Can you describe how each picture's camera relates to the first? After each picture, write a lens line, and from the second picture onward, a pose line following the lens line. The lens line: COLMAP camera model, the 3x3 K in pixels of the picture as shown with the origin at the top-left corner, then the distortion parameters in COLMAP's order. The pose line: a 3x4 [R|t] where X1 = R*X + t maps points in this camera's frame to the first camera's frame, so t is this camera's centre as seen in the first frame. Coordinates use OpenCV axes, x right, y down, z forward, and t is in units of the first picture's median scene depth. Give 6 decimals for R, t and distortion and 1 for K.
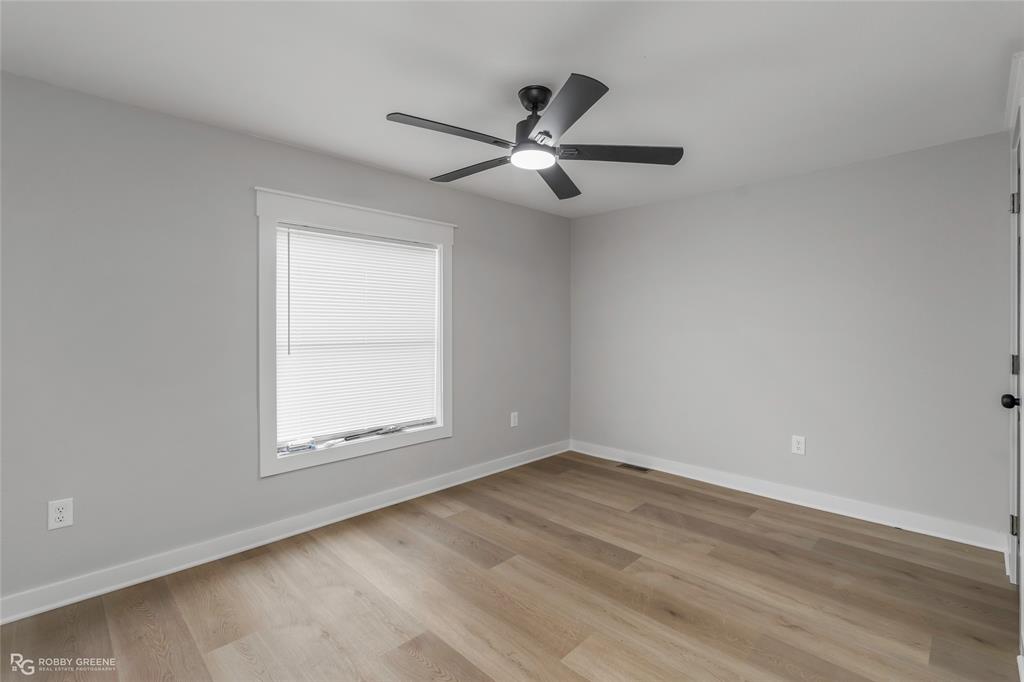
lens RADIAL K [[463.0, 0, 516.6], [0, 463.0, 342.9], [0, 0, 1]] dist [-0.001782, 0.000249]
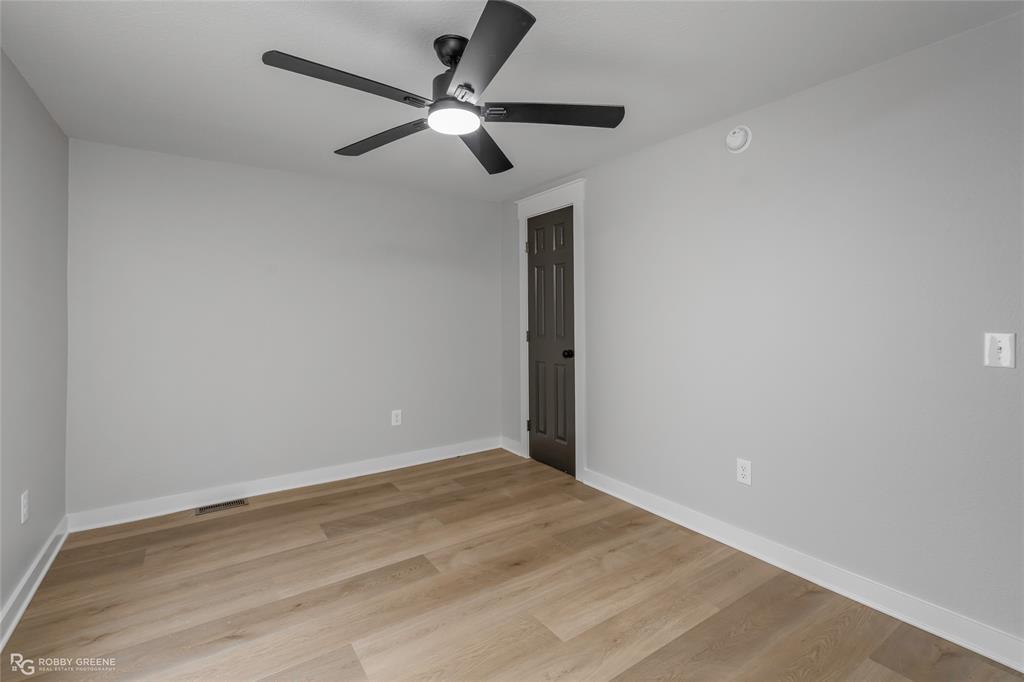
lens RADIAL K [[463.0, 0, 516.6], [0, 463.0, 342.9], [0, 0, 1]] dist [-0.001782, 0.000249]
pose [[0.200379, -0.059592, 0.977905, -0.554507], [0.047436, 0.997568, 0.051070, -0.017634], [-0.978570, 0.036154, 0.202718, 0.548291]]
